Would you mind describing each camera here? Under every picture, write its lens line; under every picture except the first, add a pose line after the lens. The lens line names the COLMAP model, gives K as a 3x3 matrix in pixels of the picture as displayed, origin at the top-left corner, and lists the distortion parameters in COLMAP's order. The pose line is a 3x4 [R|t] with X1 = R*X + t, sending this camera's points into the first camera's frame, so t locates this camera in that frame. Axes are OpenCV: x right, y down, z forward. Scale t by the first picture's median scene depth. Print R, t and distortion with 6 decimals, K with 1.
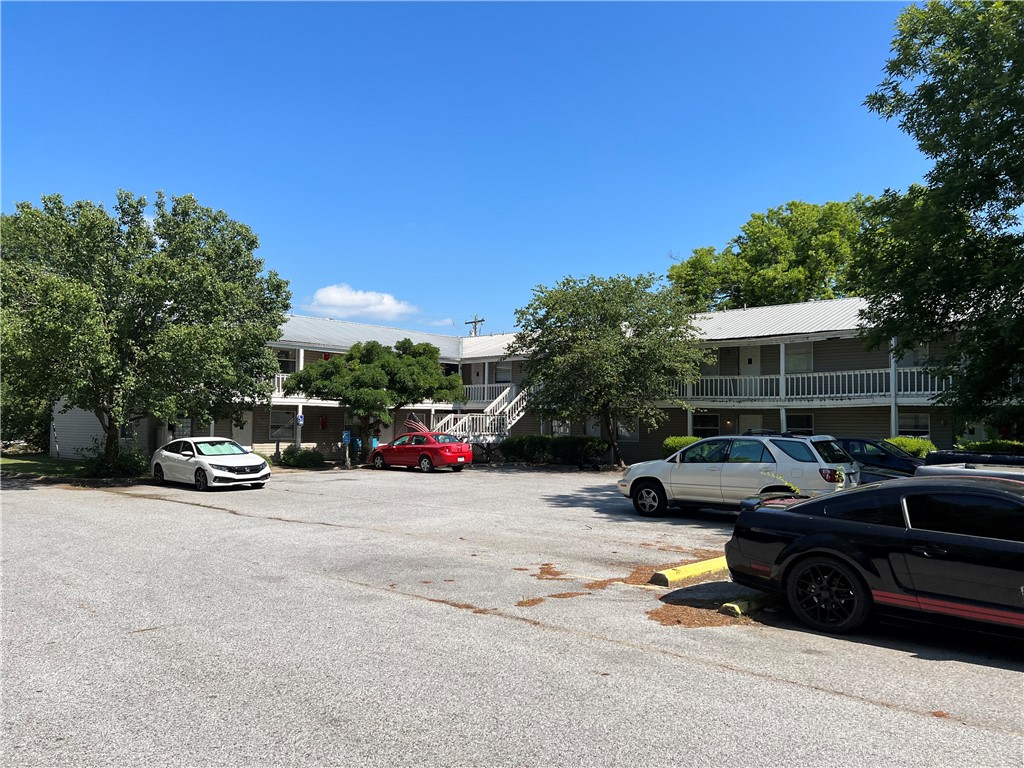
lens RADIAL K [[772.2, 0, 512.0], [0, 772.2, 384.0], [0, 0, 1]] dist [0.045341, 0.000219]
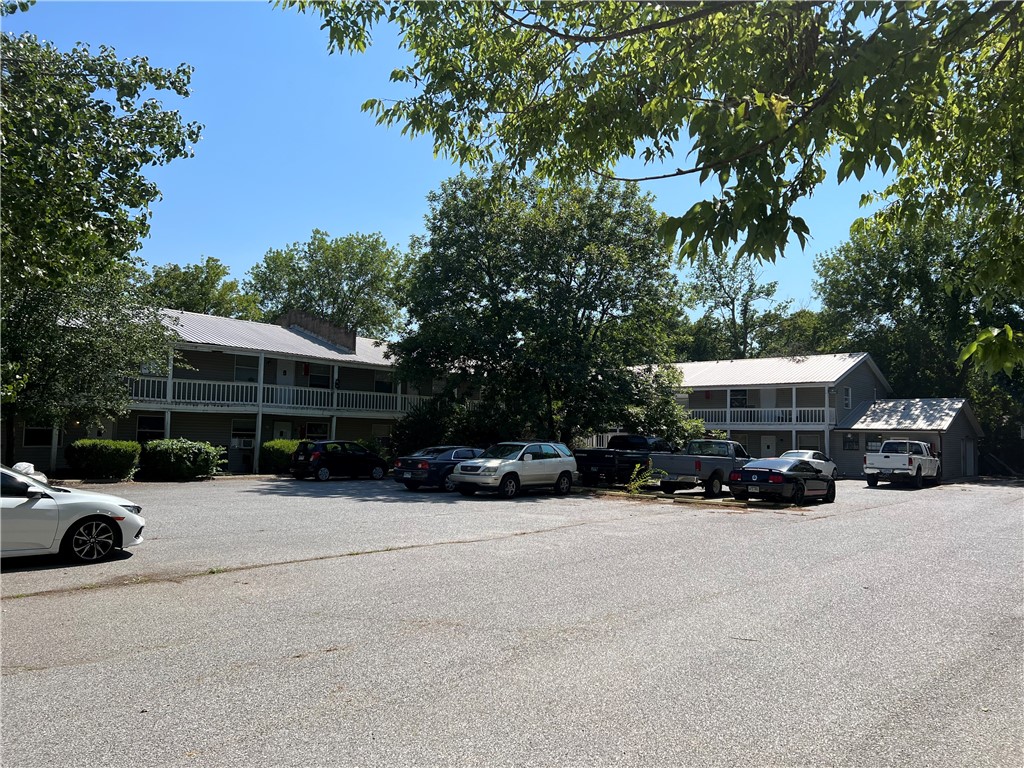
lens RADIAL K [[754.6, 0, 541.9], [0, 754.6, 384.0], [0, 0, 1]] dist [0.035406, -0.005522]
pose [[-0.100468, 0.062151, 0.992997, -0.759259], [-0.079911, 0.994319, -0.070319, 0.028587], [-0.991726, -0.086416, -0.094931, 0.632147]]
